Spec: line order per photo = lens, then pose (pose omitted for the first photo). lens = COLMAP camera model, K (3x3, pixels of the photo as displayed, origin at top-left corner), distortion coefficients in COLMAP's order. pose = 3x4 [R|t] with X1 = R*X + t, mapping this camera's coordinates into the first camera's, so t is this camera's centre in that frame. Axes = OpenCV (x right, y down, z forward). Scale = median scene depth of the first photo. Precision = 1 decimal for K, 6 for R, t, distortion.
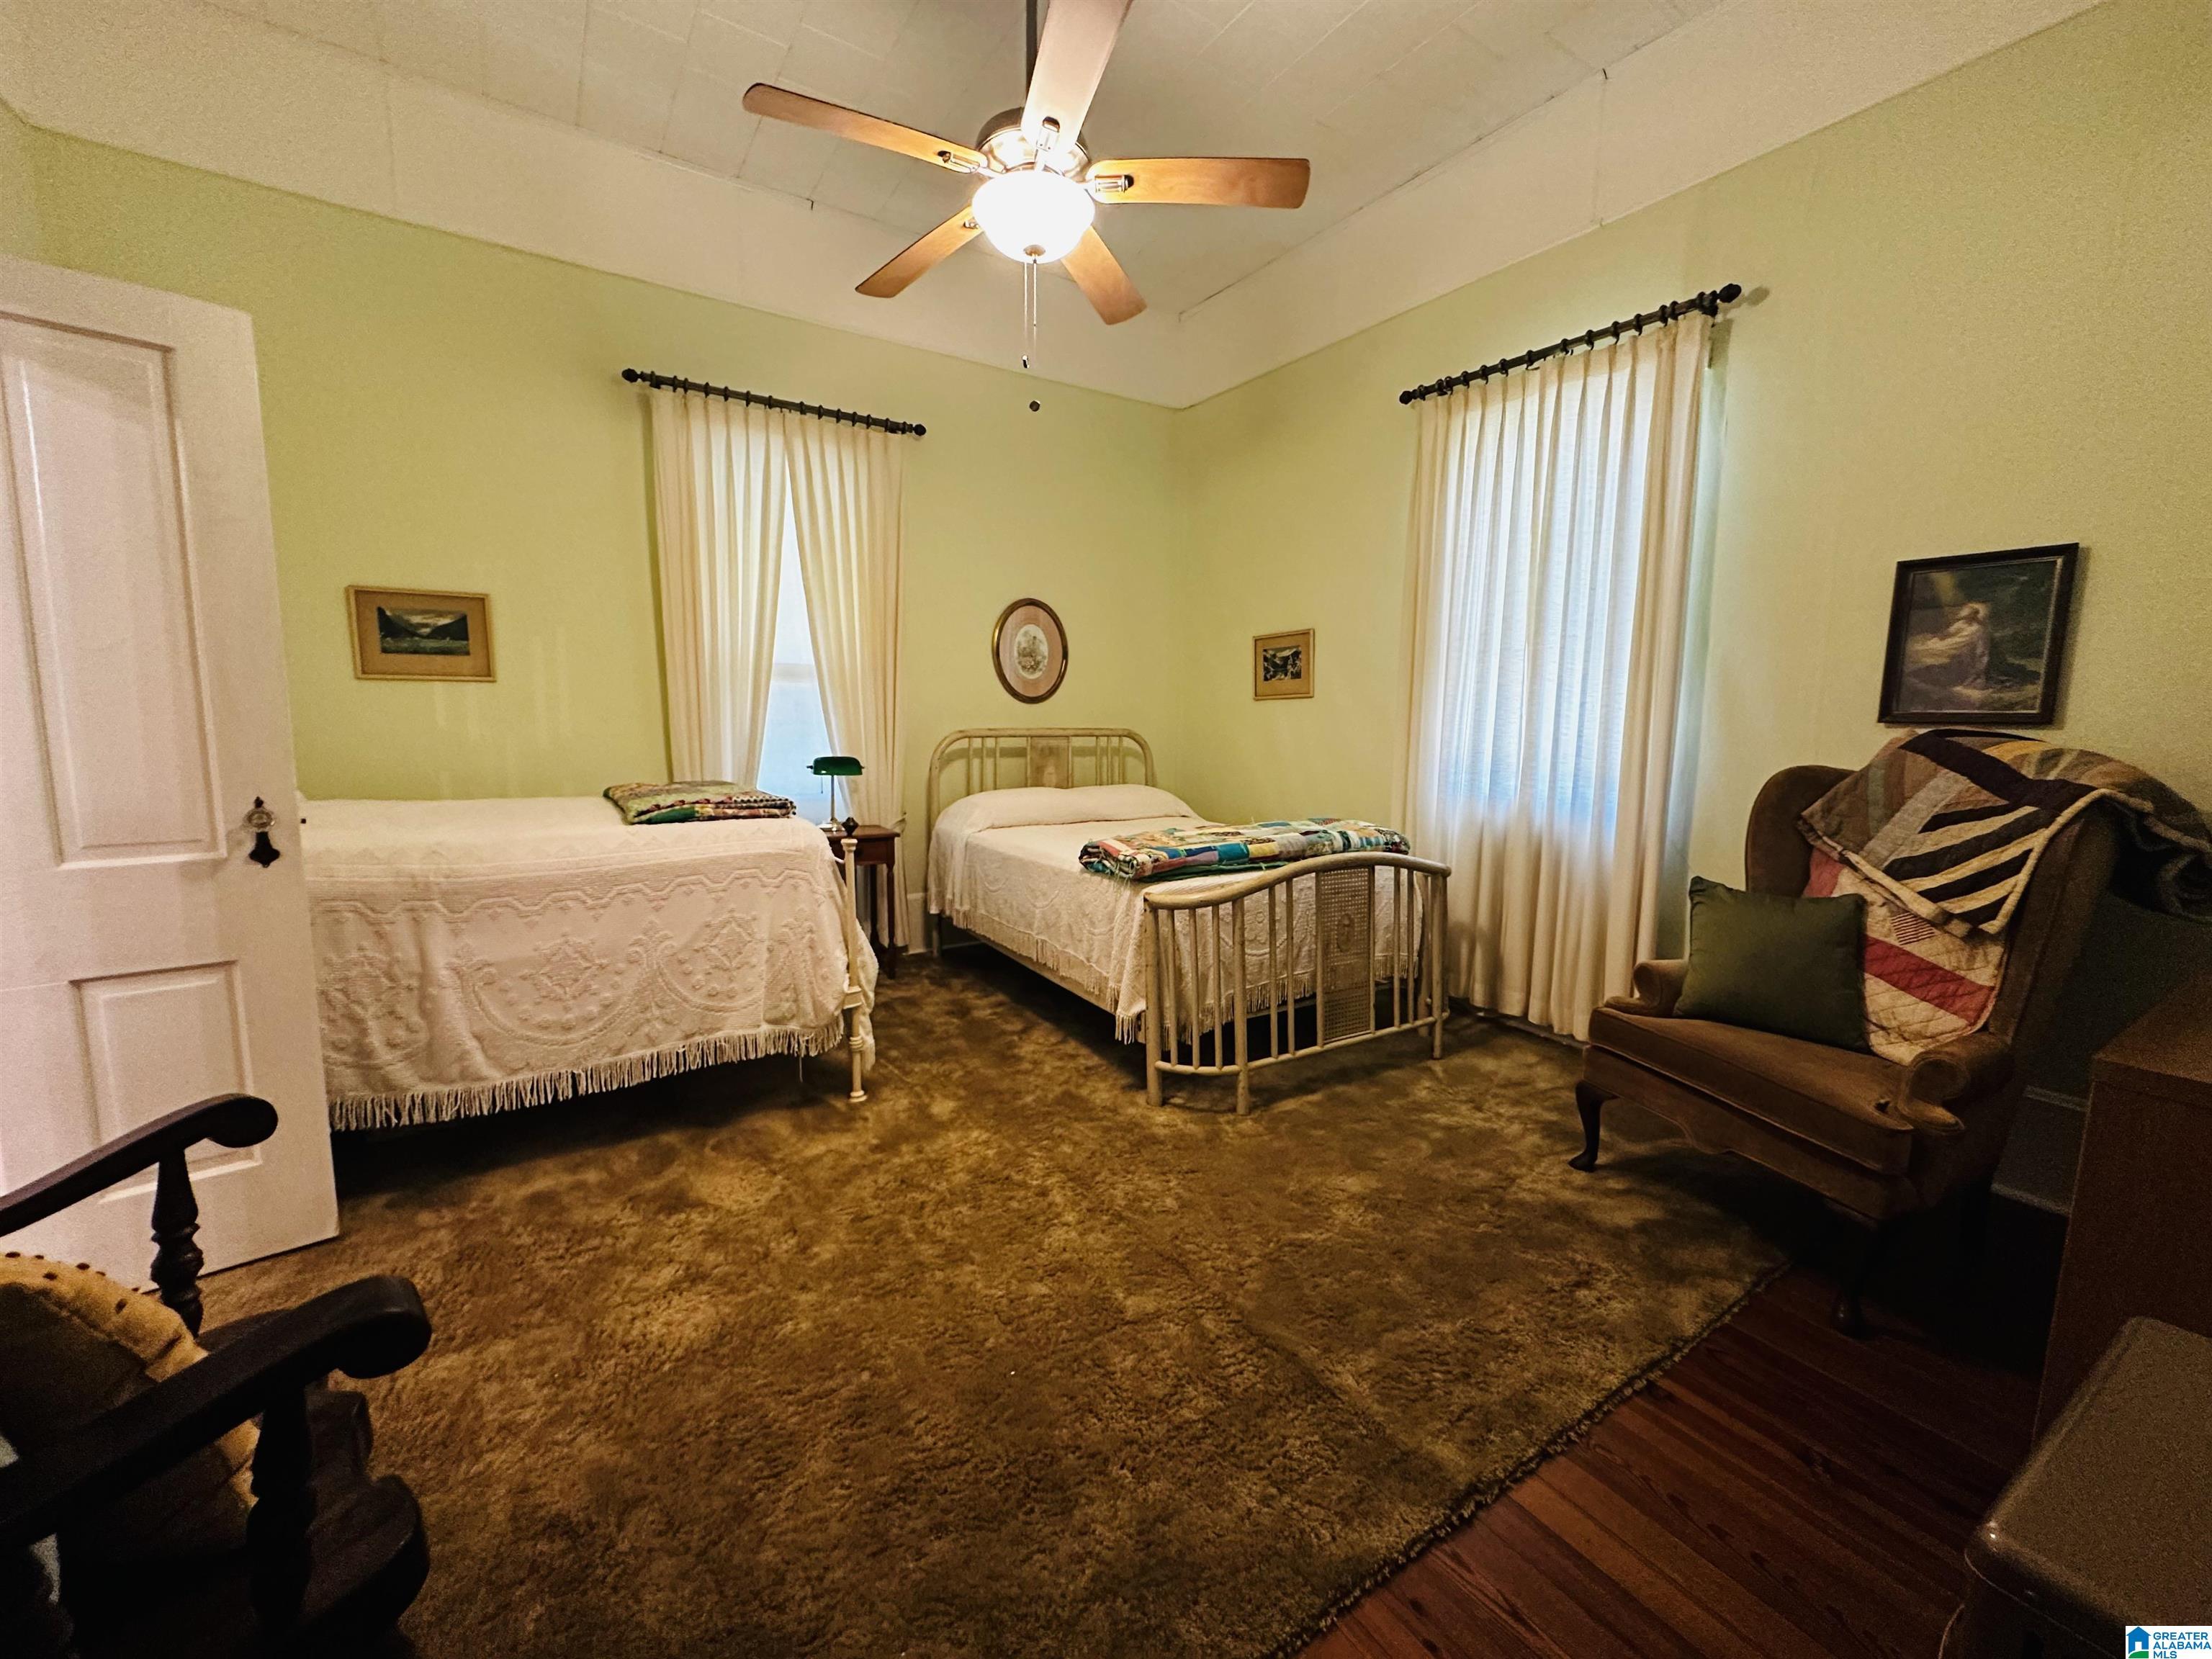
lens RADIAL K [[900.7, 0, 1106.0], [0, 900.7, 829.5], [0, 0, 1]] dist [-0.001984, -0.000135]
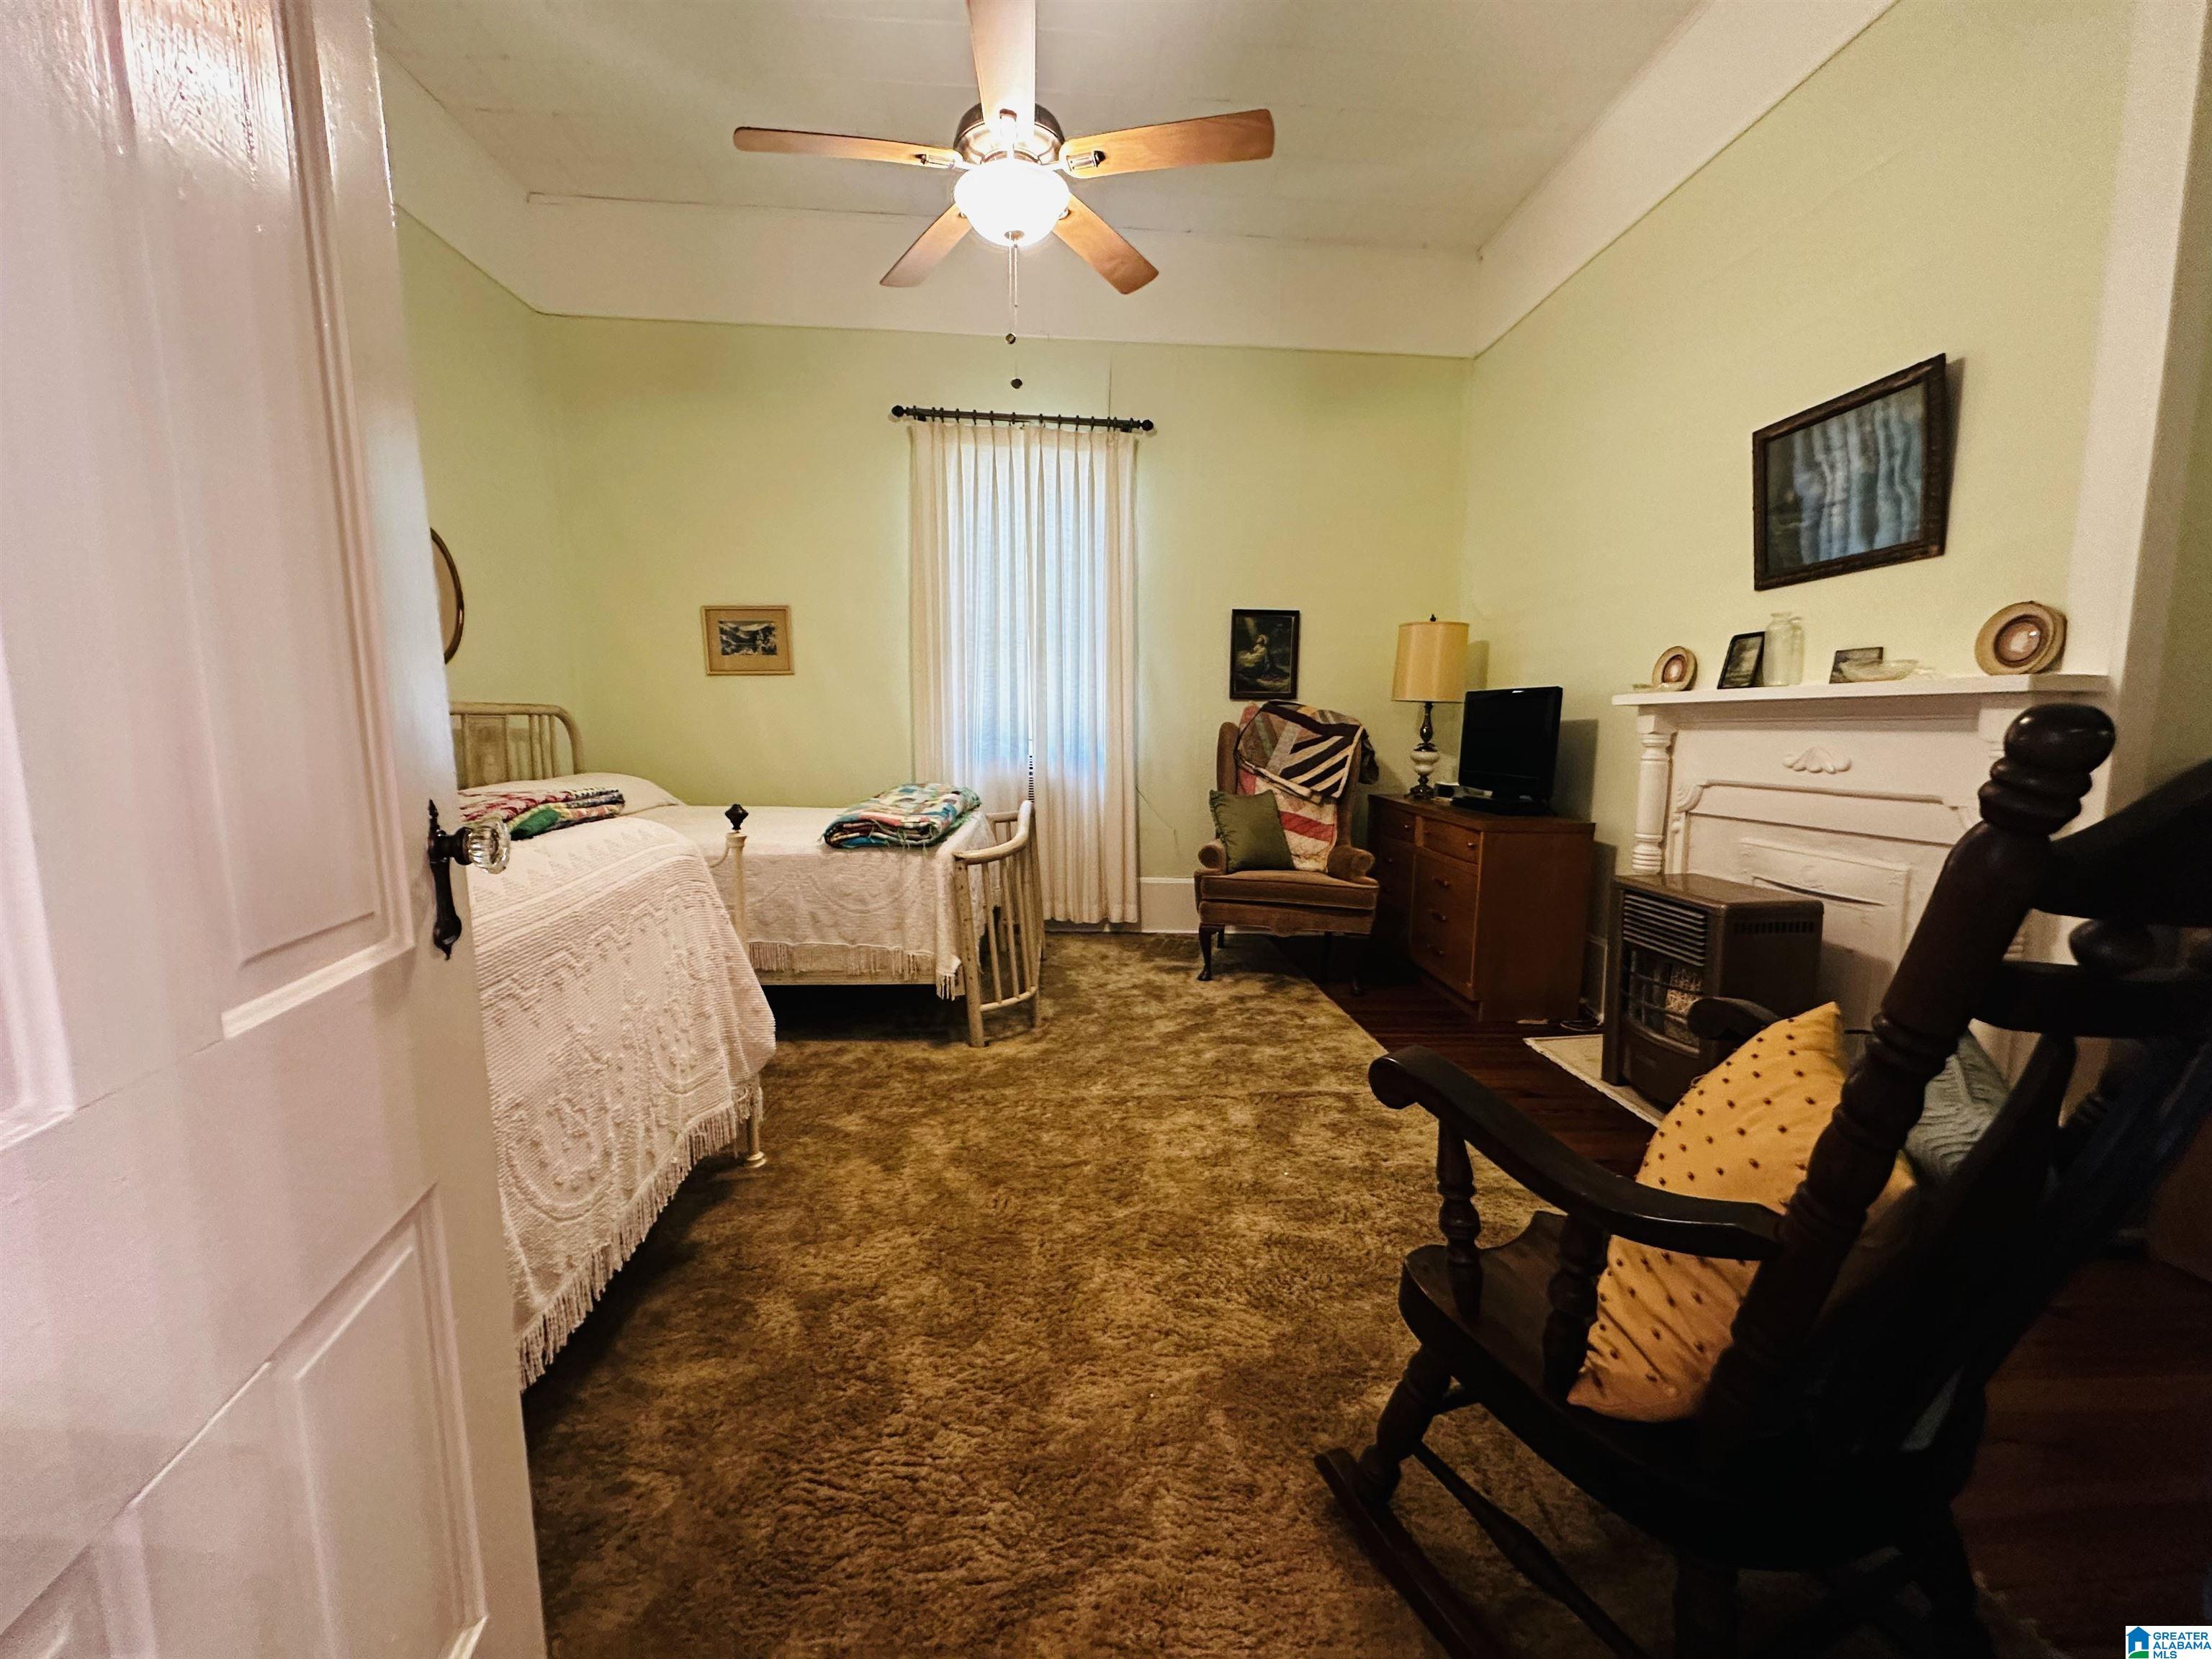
lens RADIAL K [[887.3, 0, 1127.9], [0, 887.3, 828.2], [0, 0, 1]] dist [-0.001132, 0.000002]
pose [[0.468720, -0.115124, 0.875813, -0.813170], [0.108328, 0.991479, 0.072353, -0.011769], [-0.876679, 0.060962, 0.477197, 0.347824]]
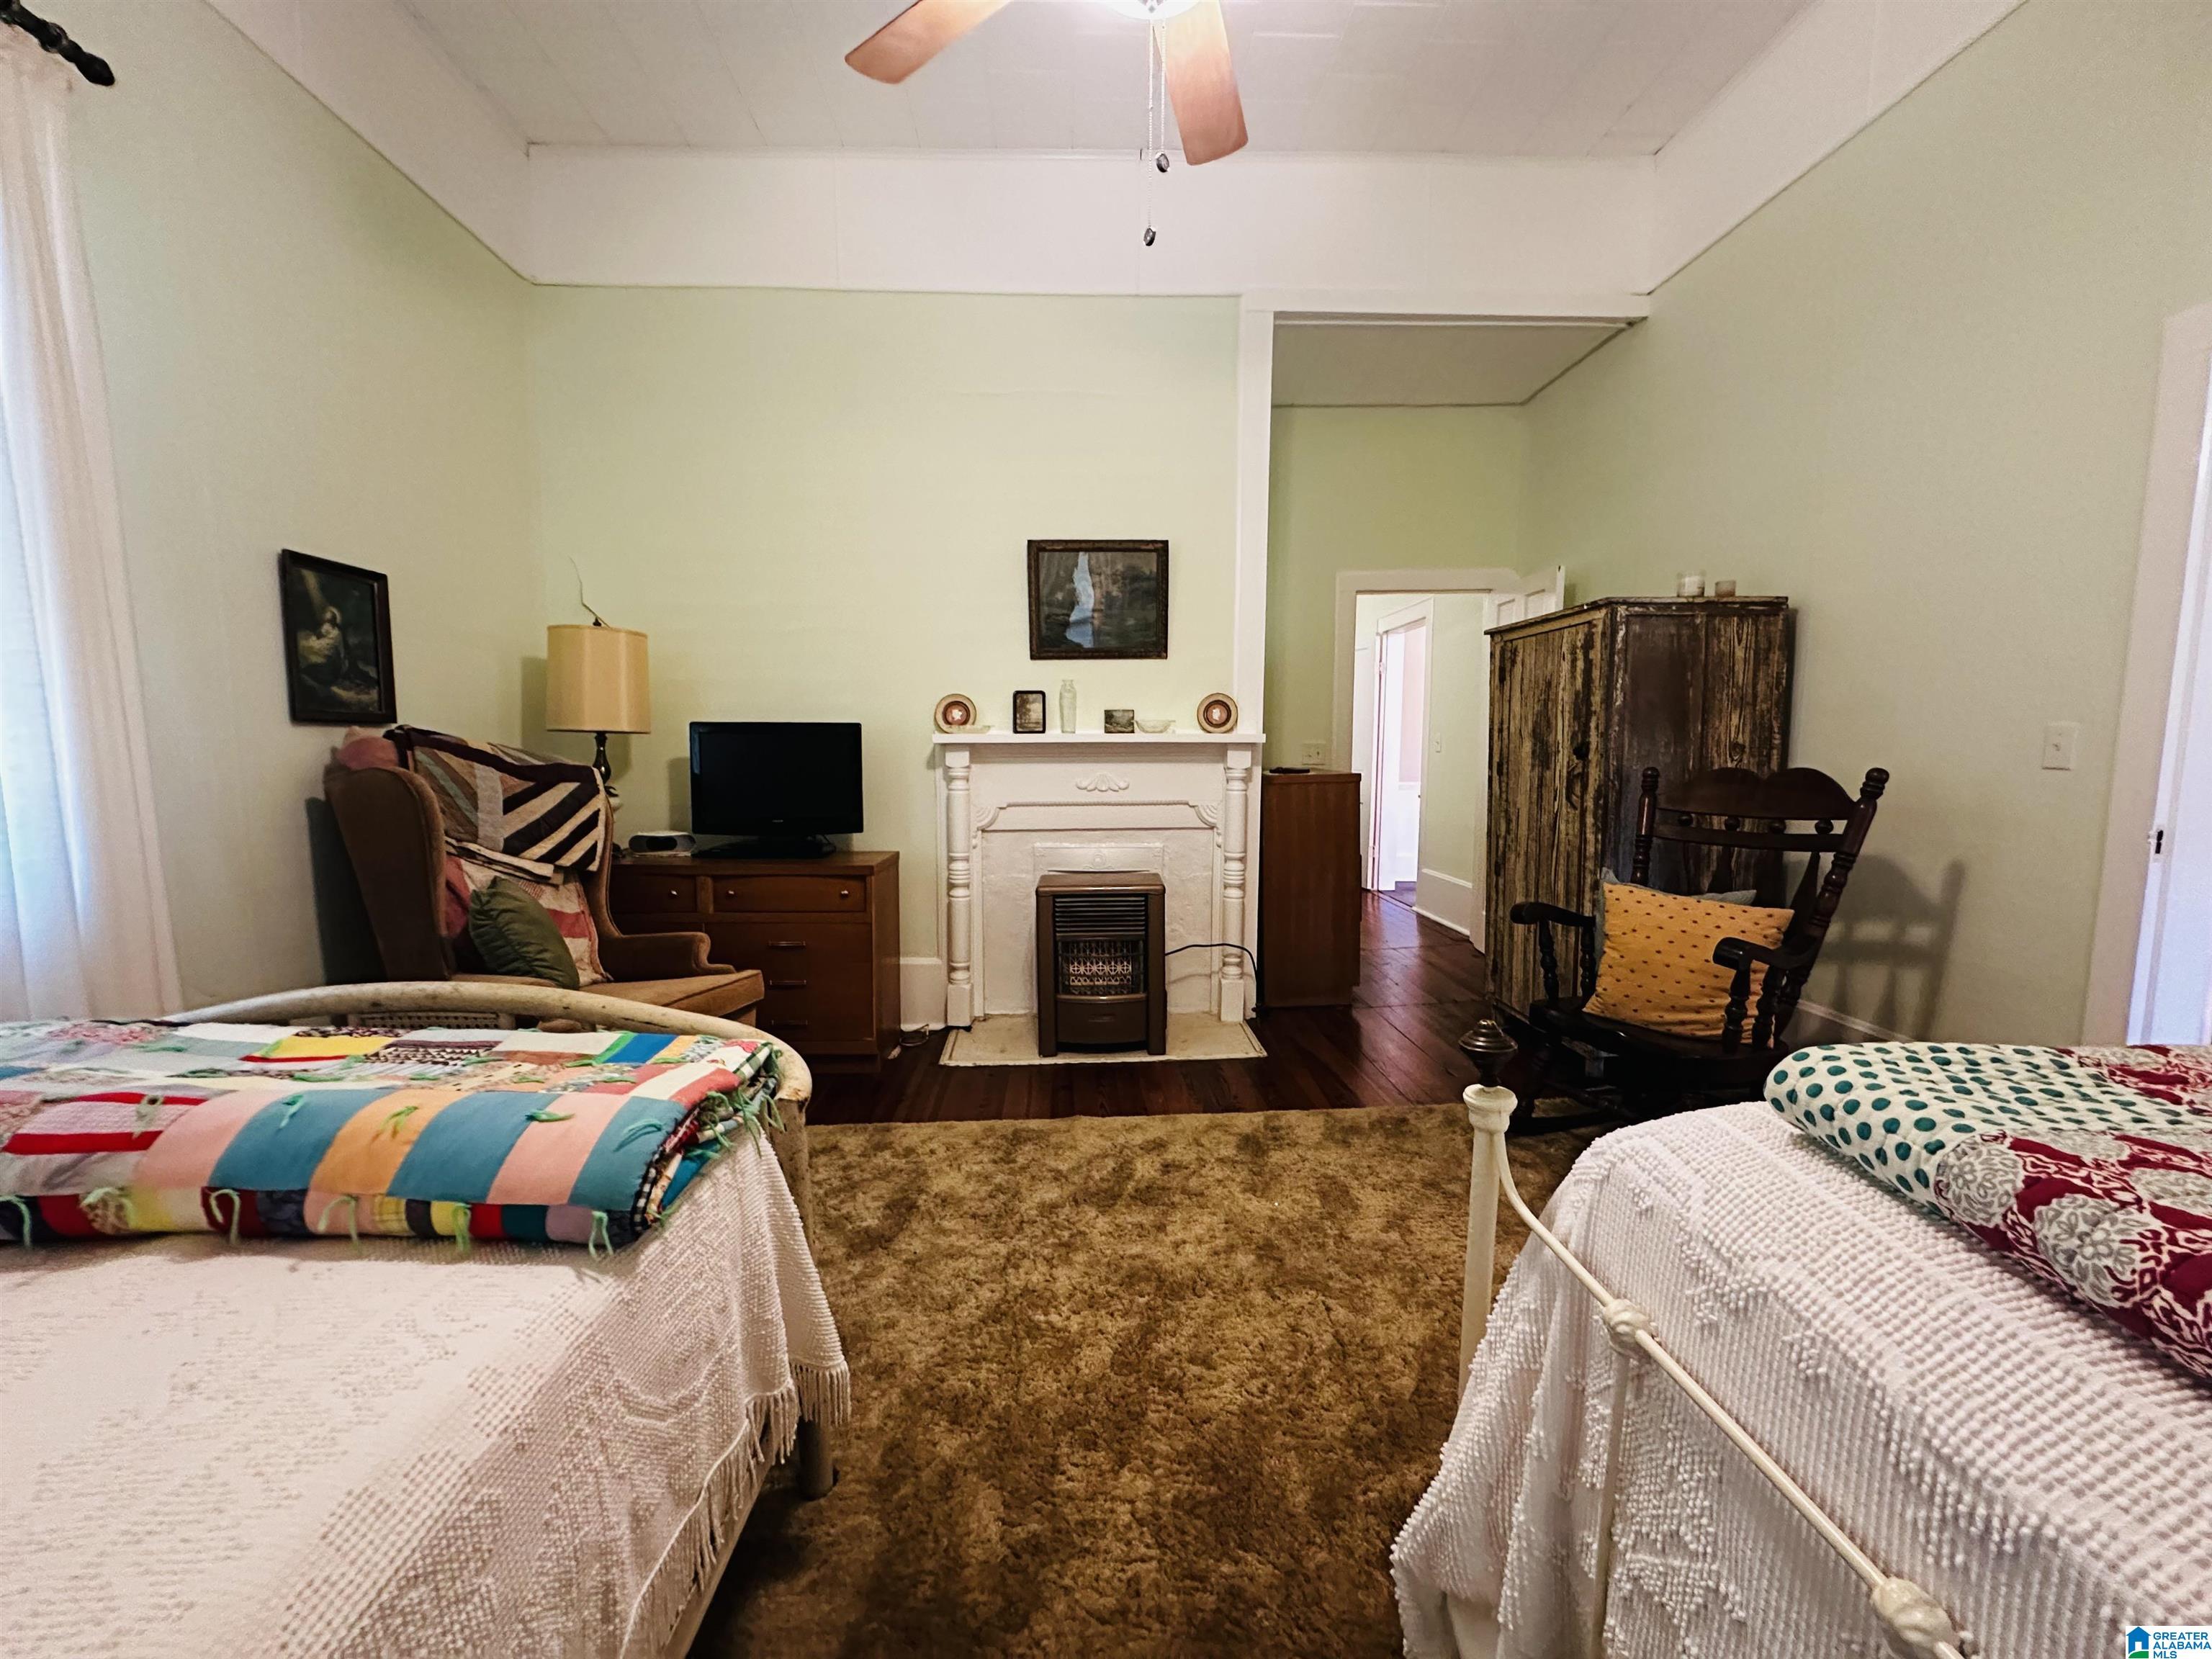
lens RADIAL K [[872.9, 0, 1106.0], [0, 872.9, 829.5], [0, 0, 1]] dist [0.002239, 0.000311]
pose [[-0.855898, -0.067234, 0.512756, -0.331424], [0.048766, 0.976601, 0.209455, -0.156941], [-0.514841, 0.204277, -0.832592, 1.341283]]
